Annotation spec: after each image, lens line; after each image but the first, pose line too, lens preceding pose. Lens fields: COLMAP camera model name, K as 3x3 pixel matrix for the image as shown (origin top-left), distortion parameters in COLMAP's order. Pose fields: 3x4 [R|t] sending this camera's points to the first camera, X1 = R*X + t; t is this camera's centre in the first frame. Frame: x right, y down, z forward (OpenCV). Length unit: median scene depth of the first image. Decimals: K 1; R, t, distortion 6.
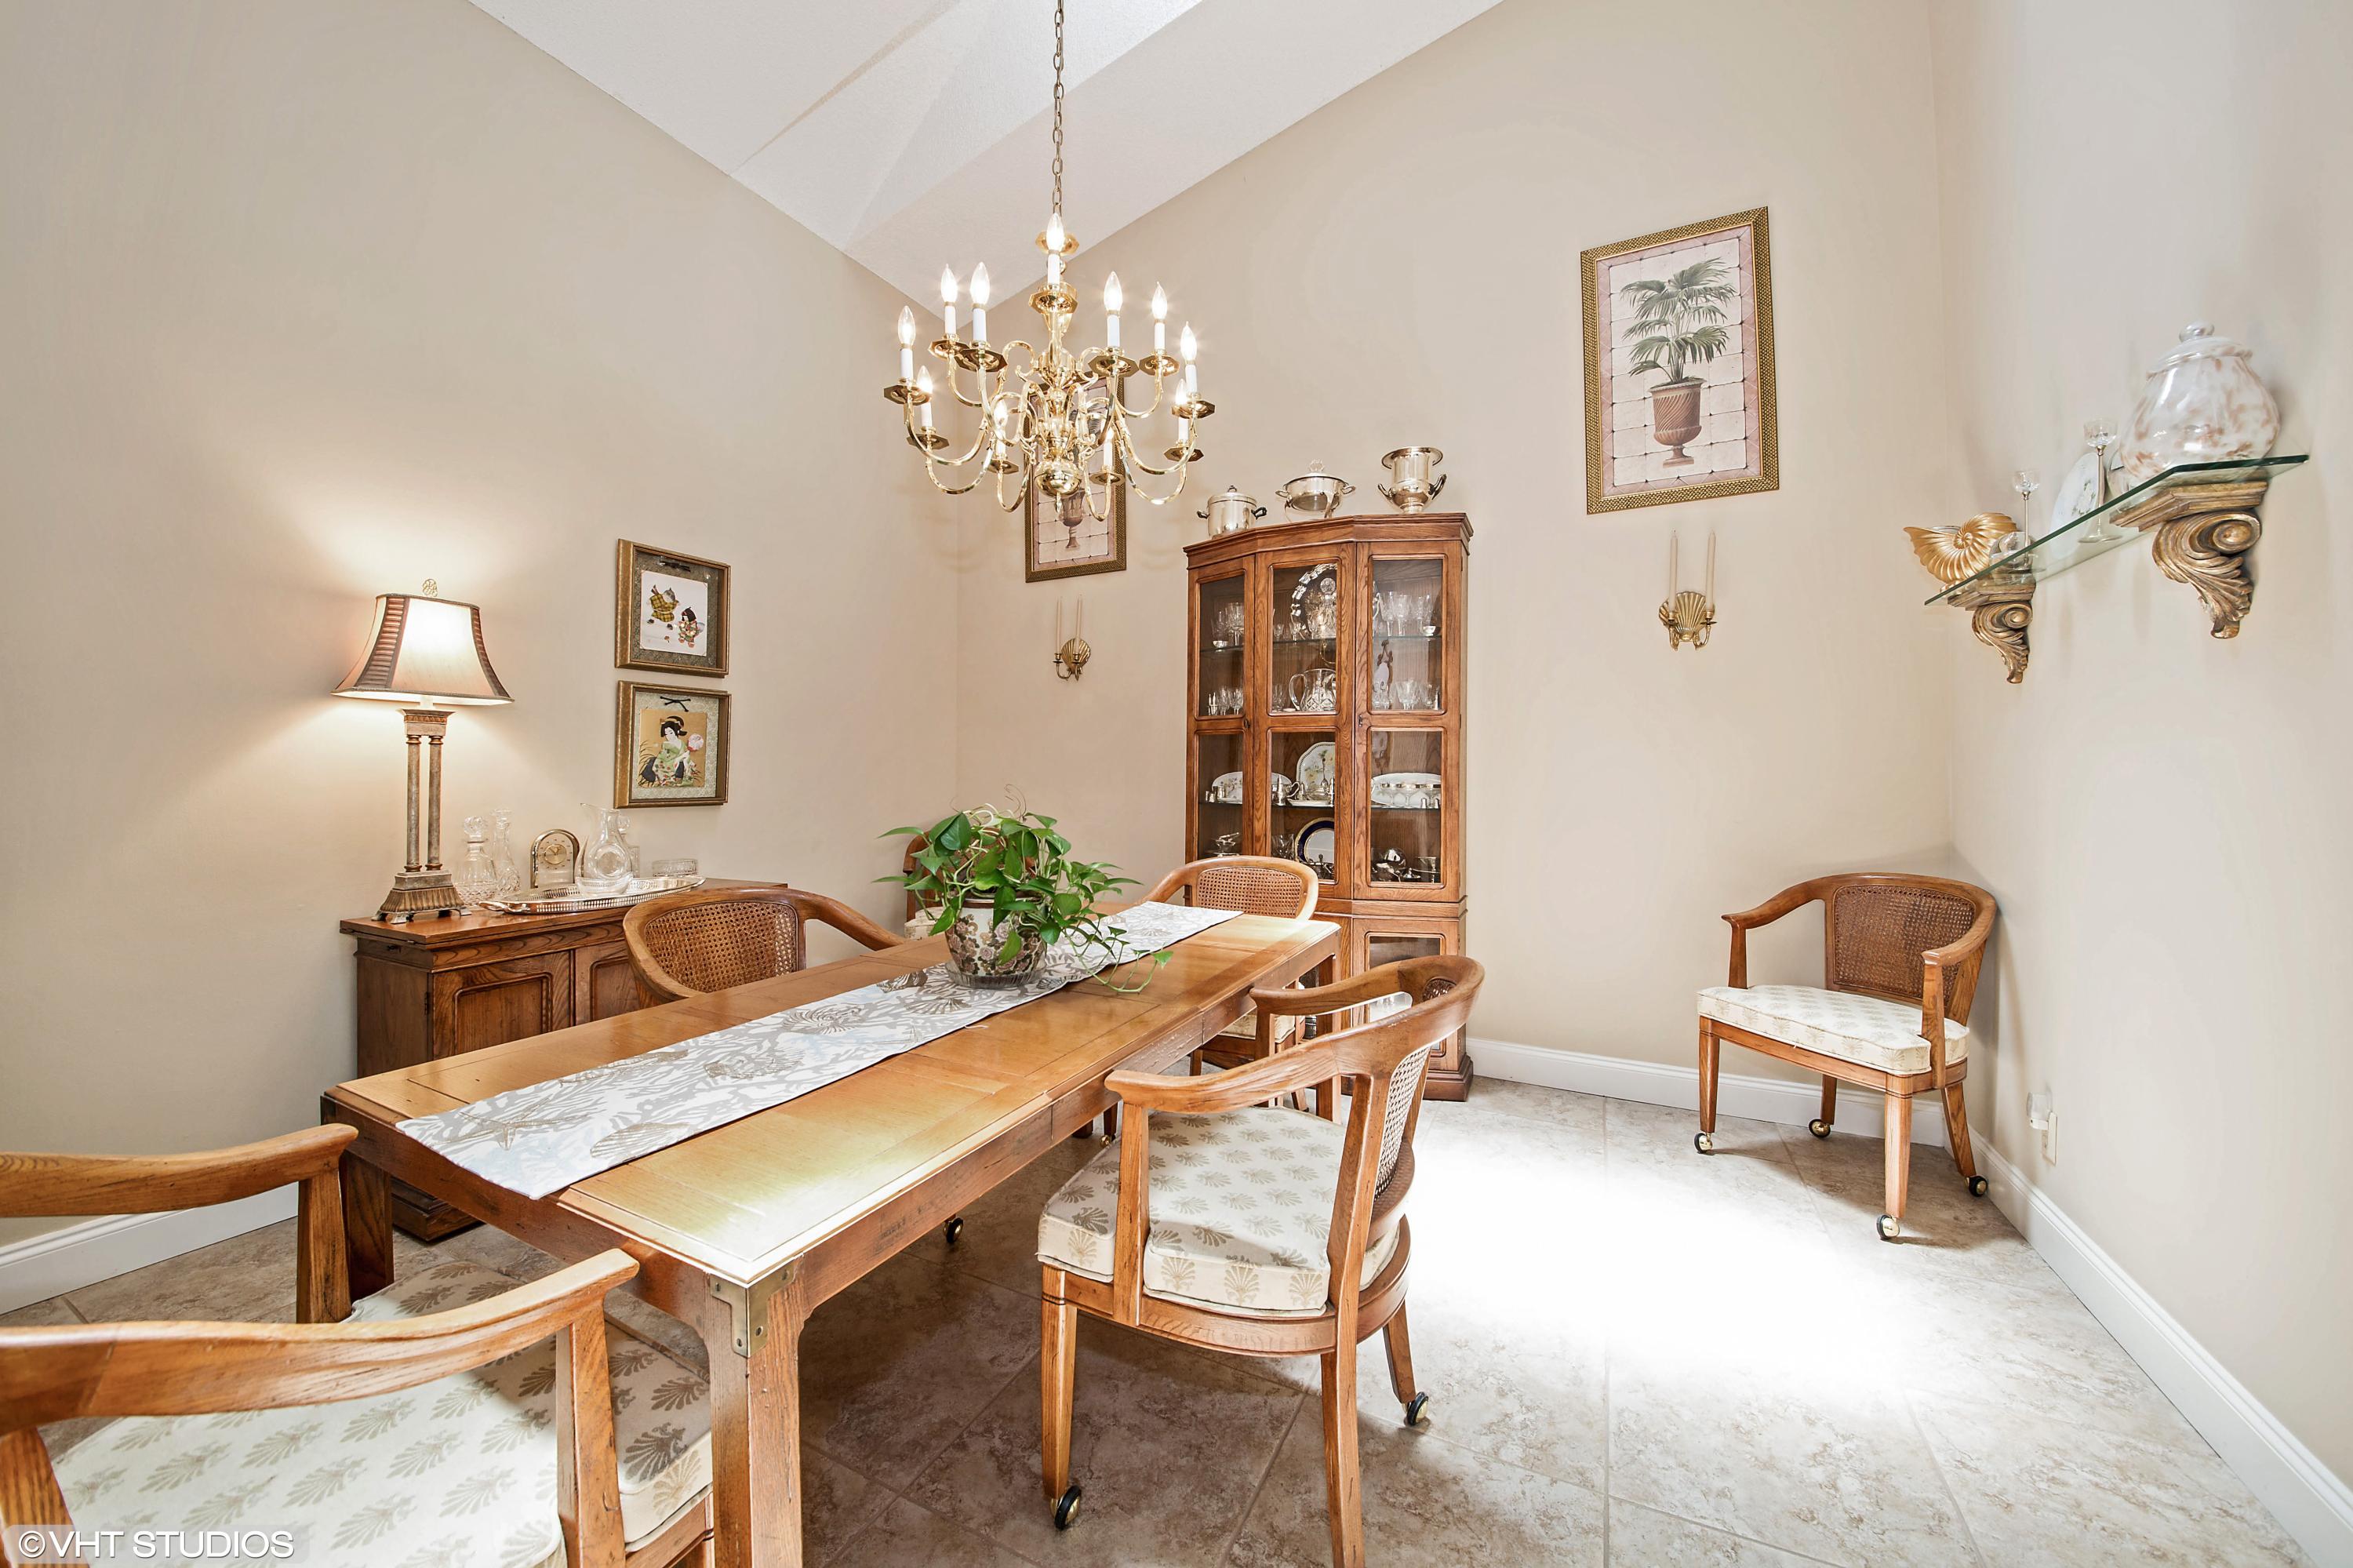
lens RADIAL K [[837.0, 0, 1172.8], [0, 837.0, 753.2], [0, 0, 1]] dist [-0.014123, -0.001412]
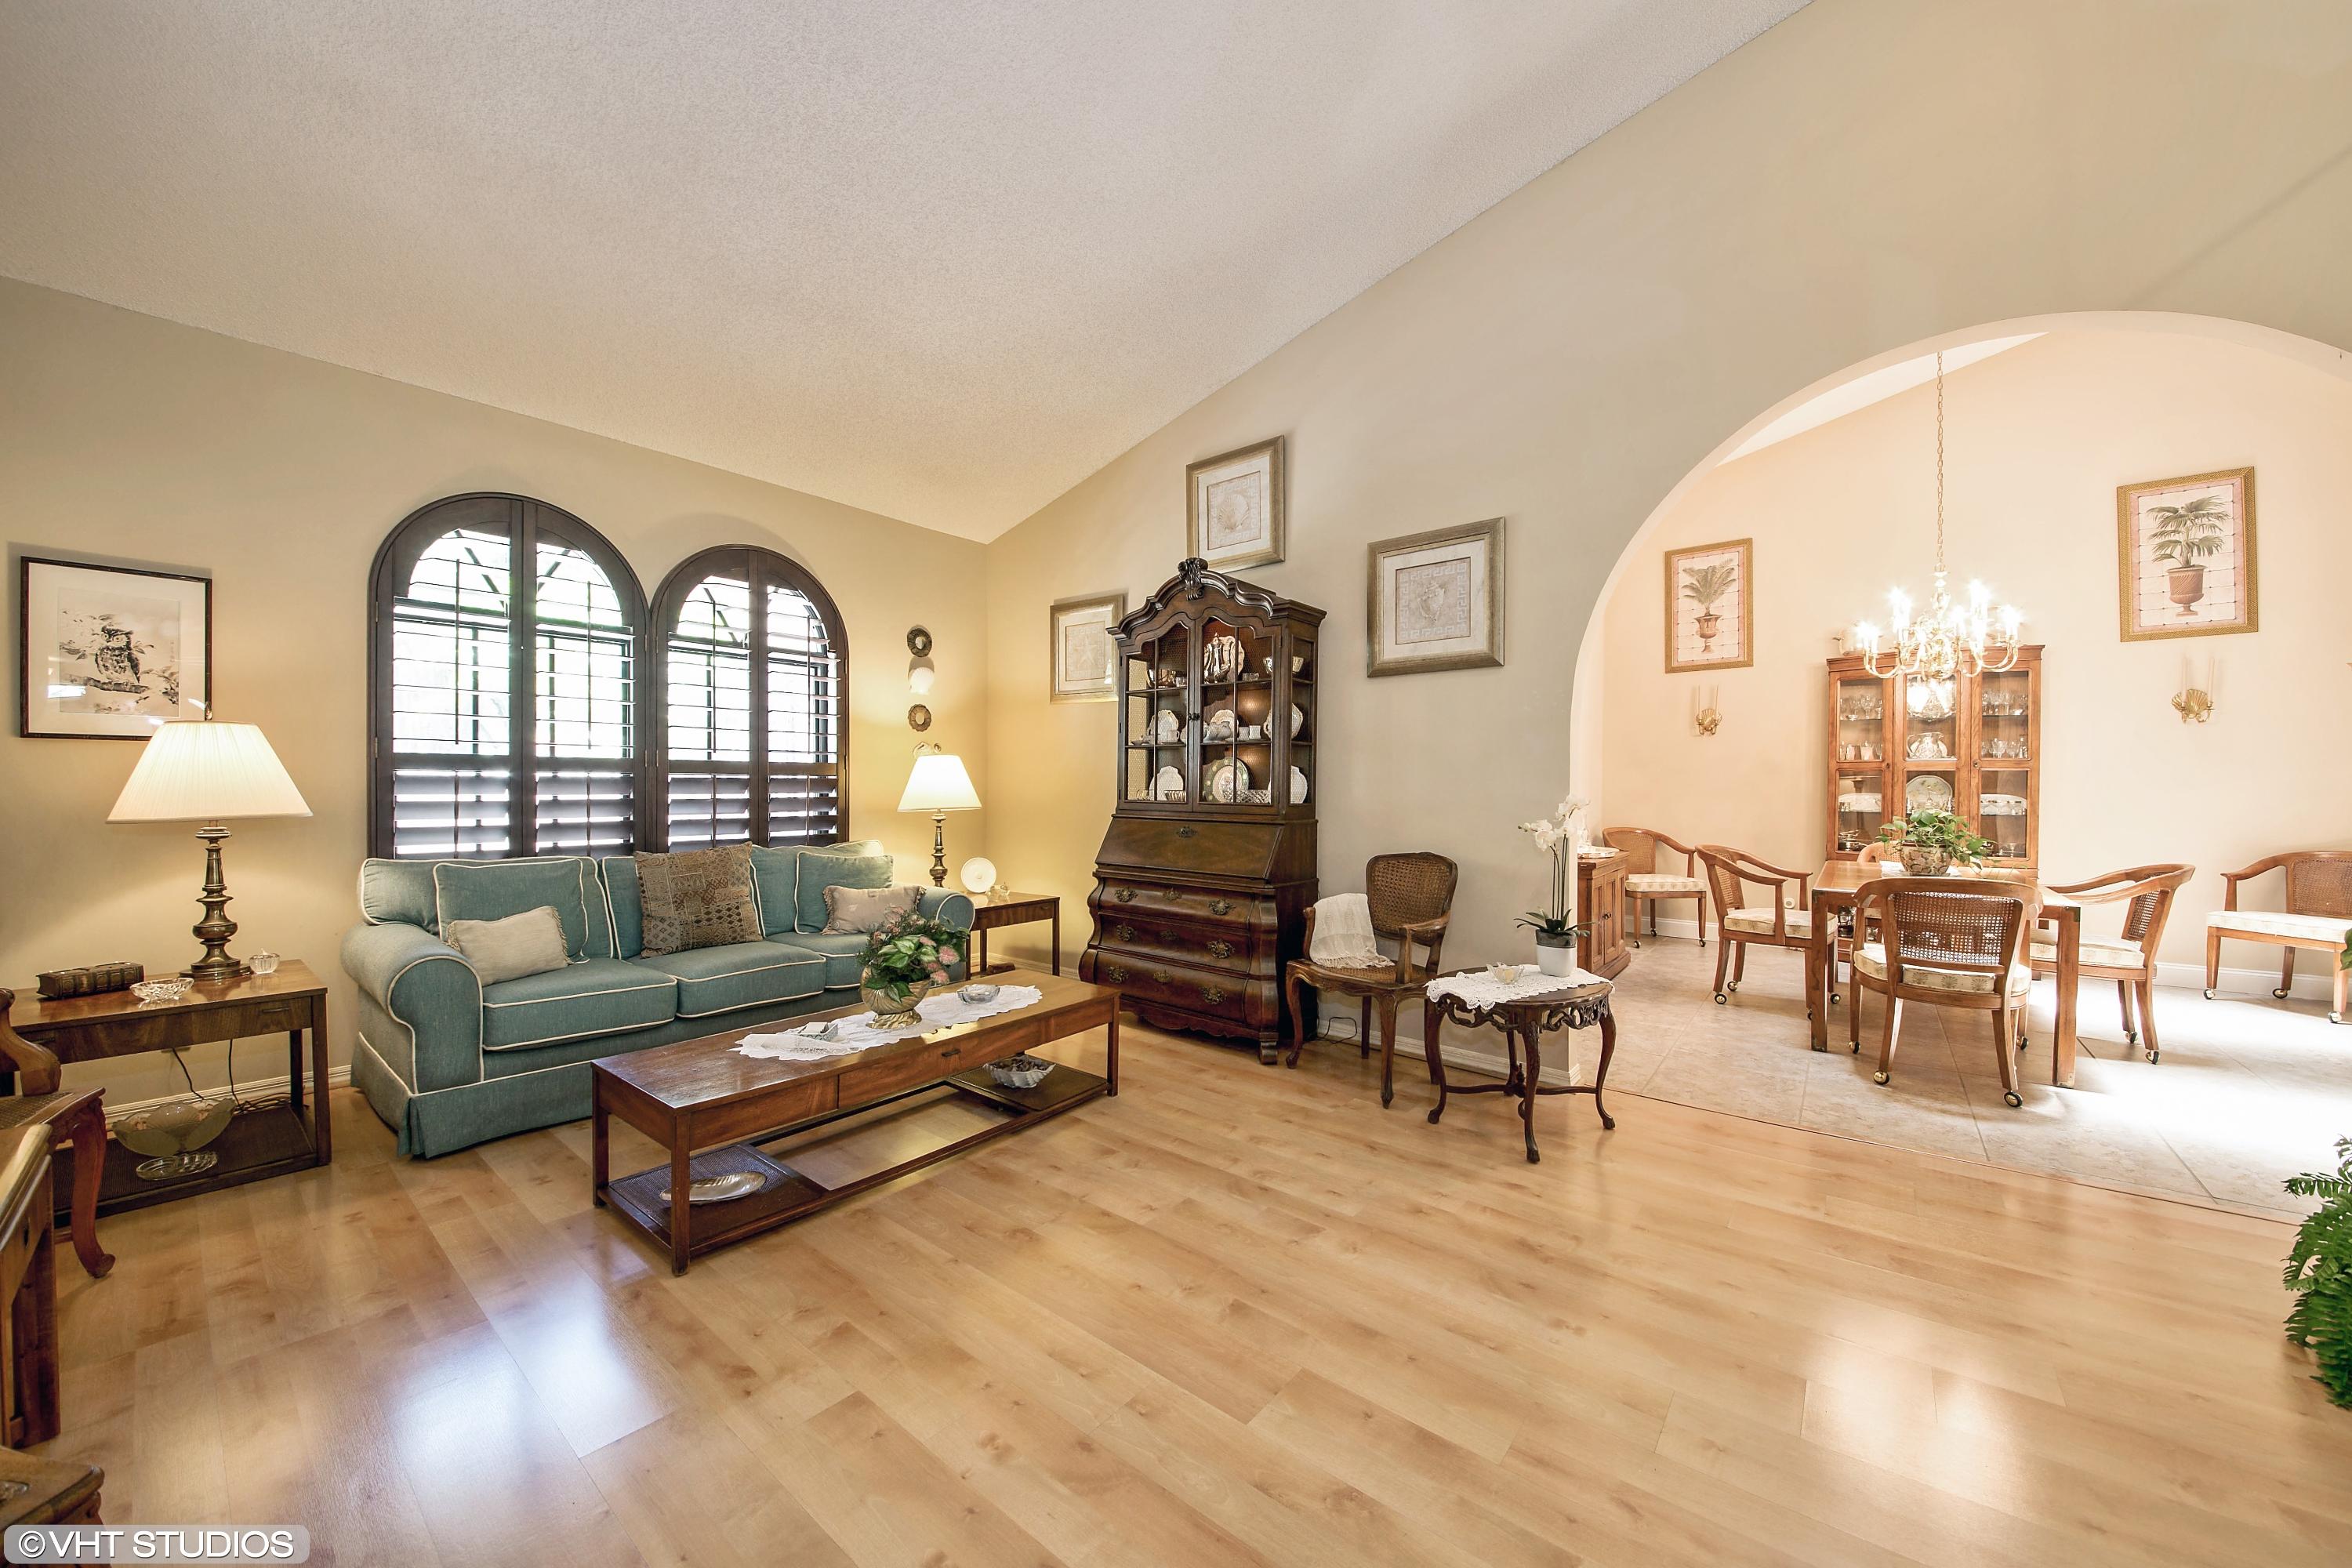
lens RADIAL K [[864.9, 0, 1171.0], [0, 864.9, 788.2], [0, 0, 1]] dist [-0.021177, -0.000511]
pose [[0.977361, -0.003497, -0.211551, -1.070582], [0.008336, 0.999724, 0.021985, -0.043797], [0.211415, -0.023251, 0.977120, -1.132263]]
